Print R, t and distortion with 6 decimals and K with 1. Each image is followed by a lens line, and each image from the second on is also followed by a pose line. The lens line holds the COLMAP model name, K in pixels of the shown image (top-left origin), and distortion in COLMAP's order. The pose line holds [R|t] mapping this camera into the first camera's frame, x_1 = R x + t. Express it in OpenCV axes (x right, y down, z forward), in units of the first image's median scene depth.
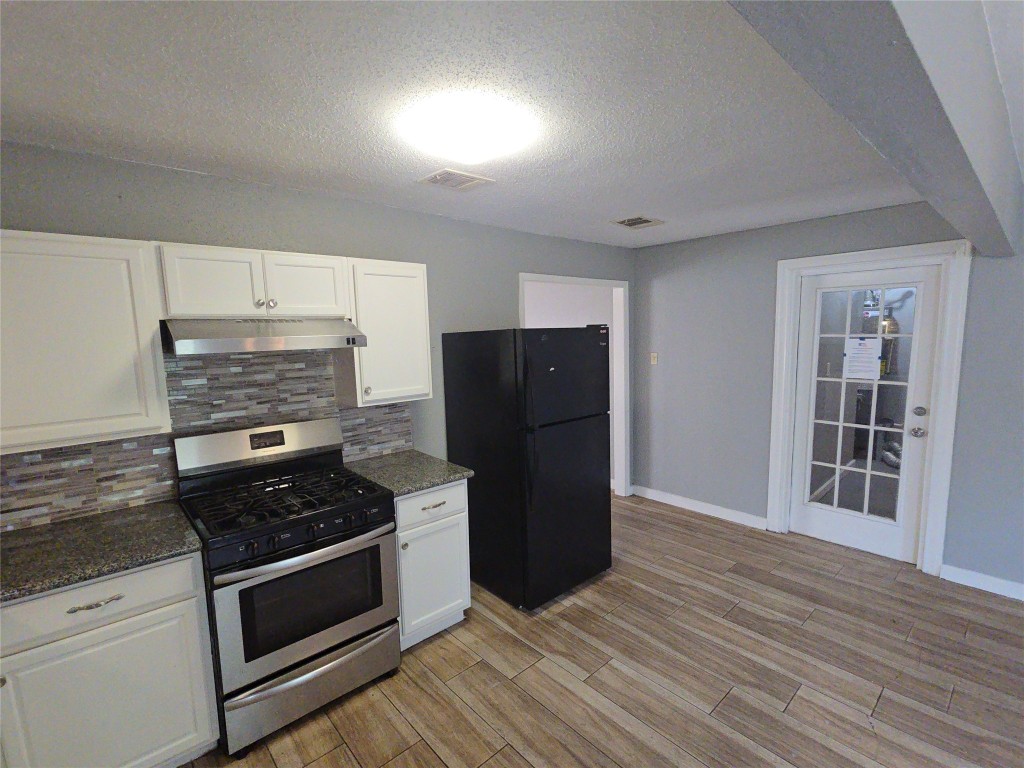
lens RADIAL K [[472.0, 0, 511.8], [0, 472.0, 390.5], [0, 0, 1]] dist [0.001623, -0.002240]
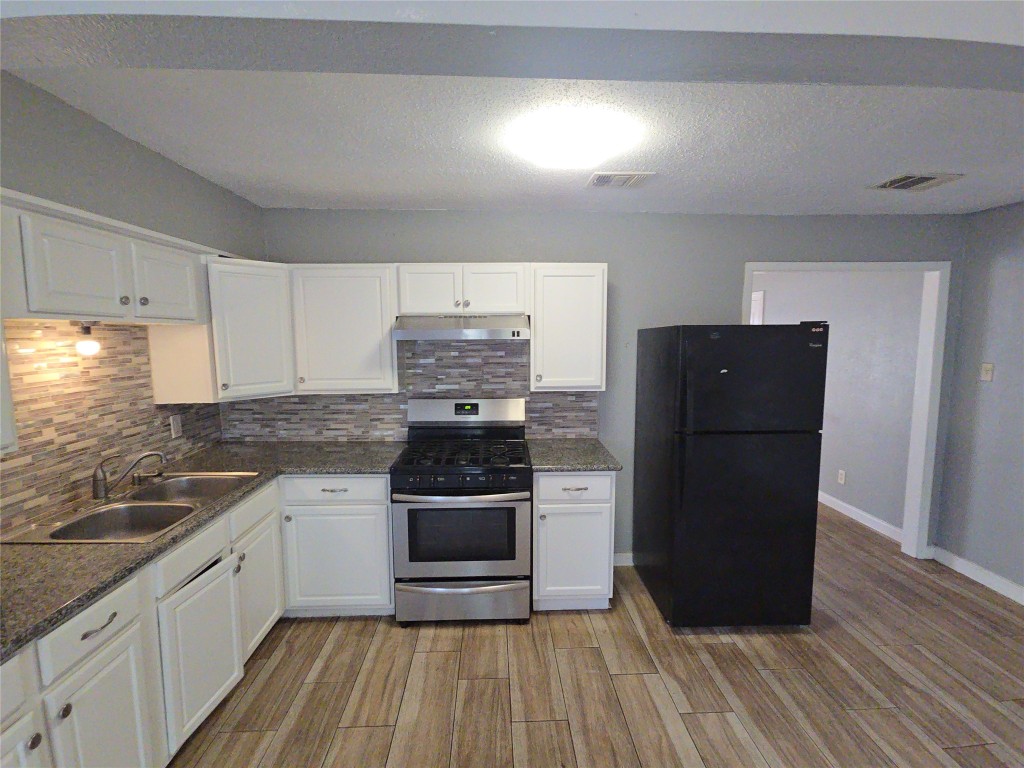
lens RADIAL K [[472.0, 0, 511.8], [0, 472.0, 390.5], [0, 0, 1]] dist [0.001623, -0.002240]
pose [[0.772519, 0.095715, -0.627737, 0.382319], [-0.091896, 0.995019, 0.038626, -0.007425], [0.628307, 0.027847, 0.777467, 0.067892]]
